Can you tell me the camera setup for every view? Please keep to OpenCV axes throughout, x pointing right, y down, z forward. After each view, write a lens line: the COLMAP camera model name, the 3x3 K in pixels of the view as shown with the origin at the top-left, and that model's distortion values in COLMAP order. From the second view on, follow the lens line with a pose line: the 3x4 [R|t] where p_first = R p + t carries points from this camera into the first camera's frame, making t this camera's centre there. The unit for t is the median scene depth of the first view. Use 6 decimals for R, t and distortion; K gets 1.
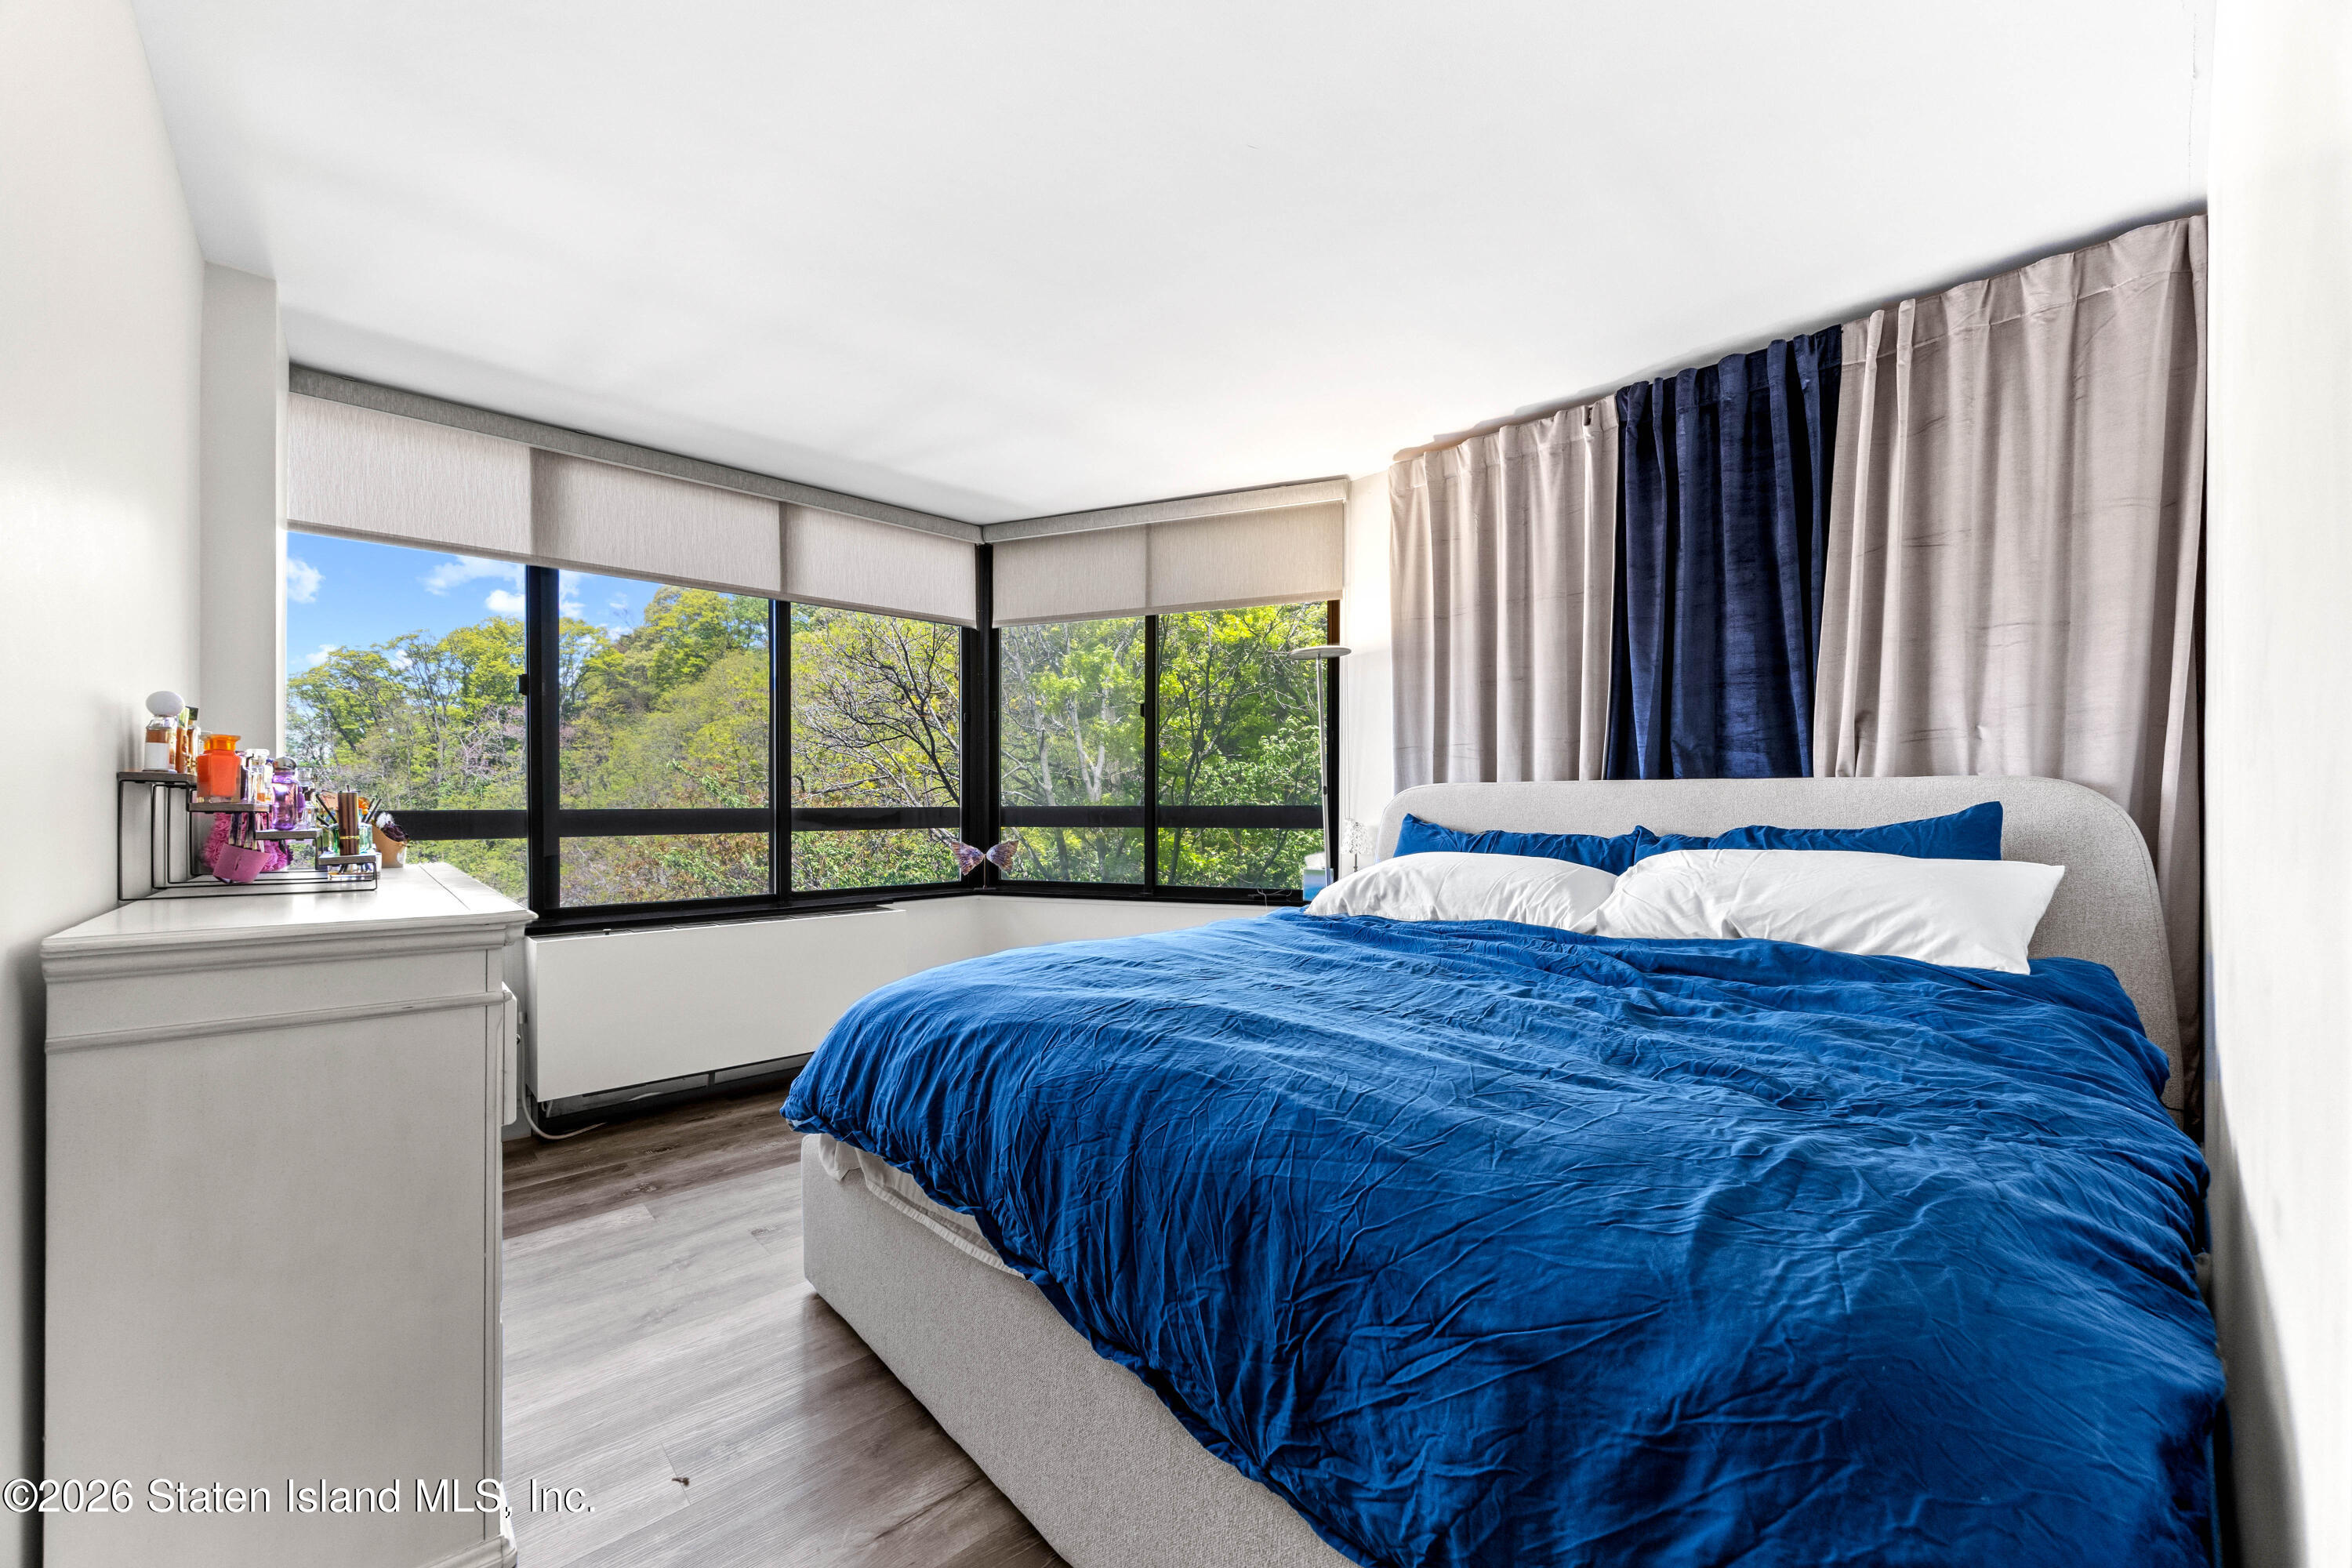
lens RADIAL K [[904.6, 0, 1157.5], [0, 904.6, 795.9], [0, 0, 1]] dist [0.002805, 0.000181]
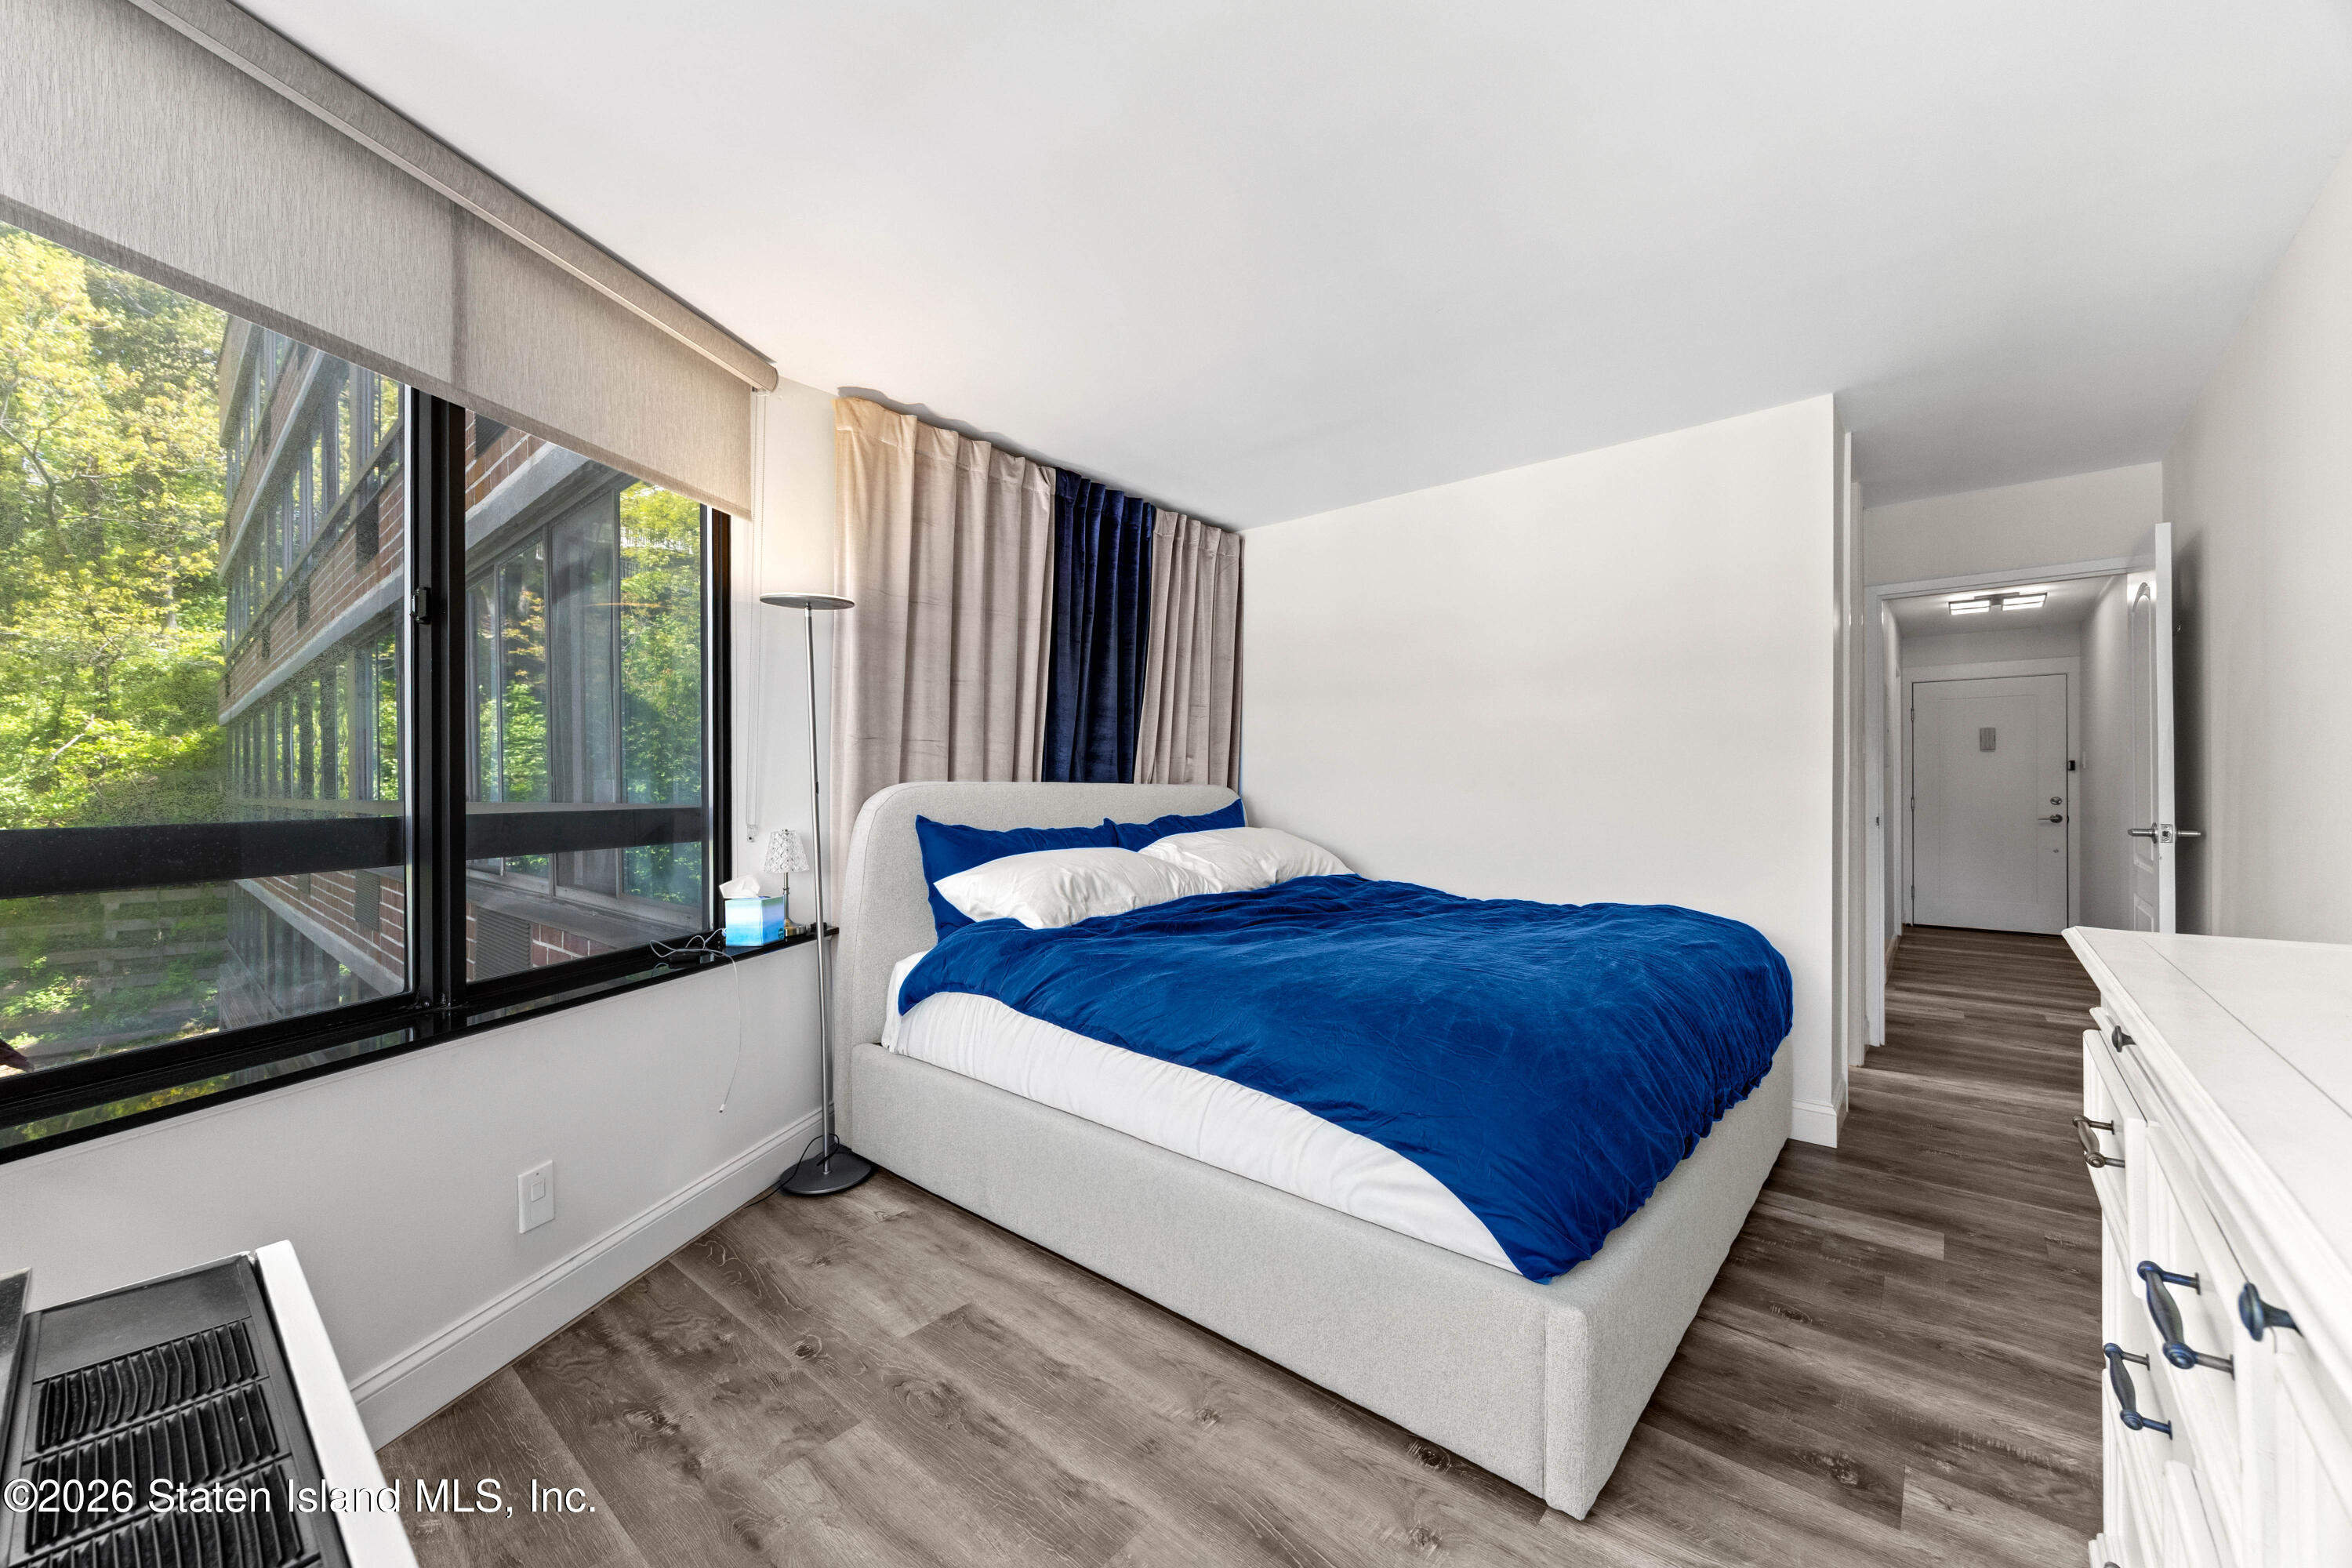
lens RADIAL K [[904.6, 0, 1172.3], [0, 904.6, 782.1], [0, 0, 1]] dist [0.002805, 0.000181]
pose [[-0.124951, 0.006124, 0.992144, -0.787442], [-0.008024, 0.999942, -0.007183, -0.011656], [-0.992130, -0.008858, -0.124895, 1.069649]]
